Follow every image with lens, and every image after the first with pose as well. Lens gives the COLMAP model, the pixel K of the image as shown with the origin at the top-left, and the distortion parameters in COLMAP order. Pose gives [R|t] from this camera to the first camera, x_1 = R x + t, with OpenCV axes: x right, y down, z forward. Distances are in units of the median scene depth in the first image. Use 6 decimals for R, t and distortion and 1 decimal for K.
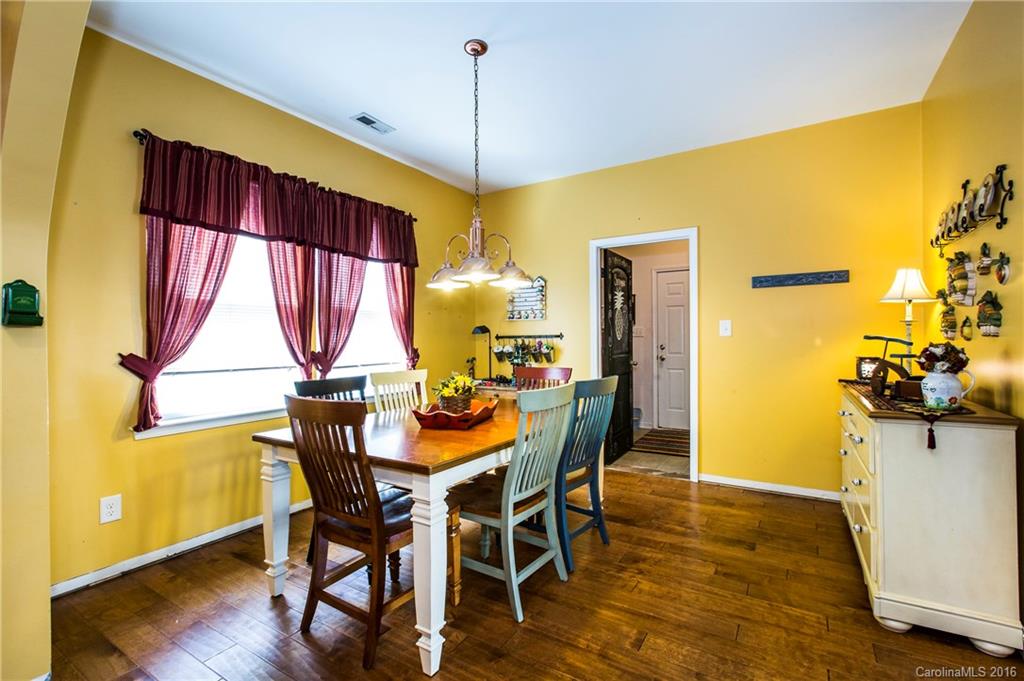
lens RADIAL K [[462.0, 0, 516.3], [0, 462.0, 341.4], [0, 0, 1]] dist [-0.000191, -0.000012]
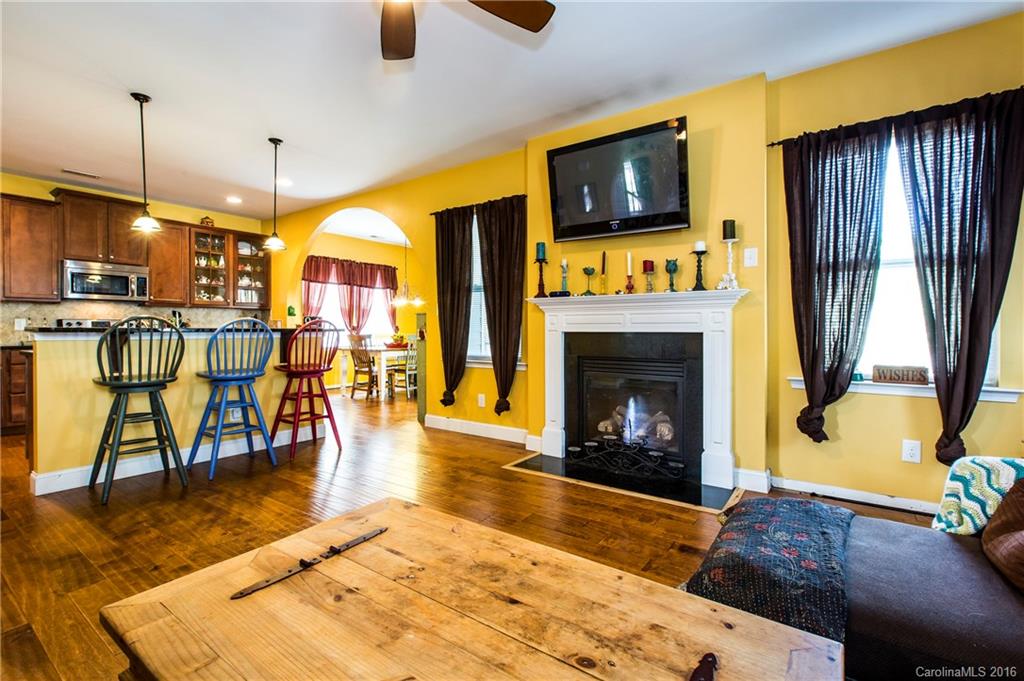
lens RADIAL K [[469.5, 0, 507.2], [0, 469.5, 332.4], [0, 0, 1]] dist [0.000676, -0.000006]
pose [[0.996596, 0.008876, -0.081955, 0.674562], [-0.008493, 0.999951, 0.005028, 0.041728], [0.081996, -0.004315, 0.996623, -1.648437]]
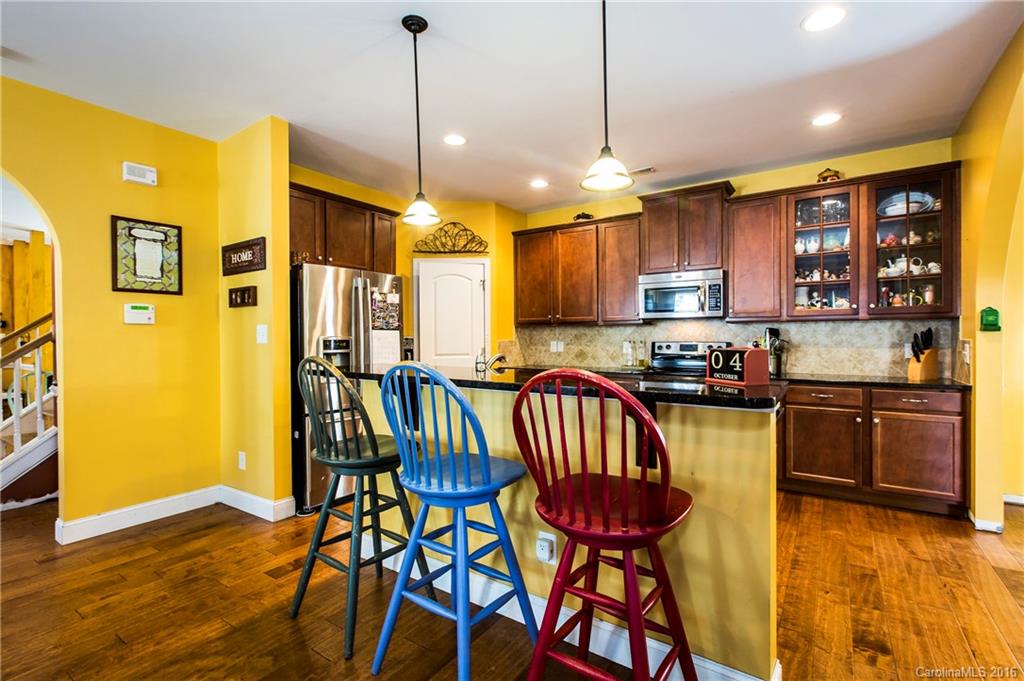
lens RADIAL K [[462.0, 0, 516.3], [0, 462.0, 341.4], [0, 0, 1]] dist [-0.000191, -0.000012]
pose [[-0.048561, 0.015946, -0.998693, 0.445178], [0.001348, 0.999873, 0.015899, -0.011660], [0.998819, -0.000574, -0.048576, -0.411566]]
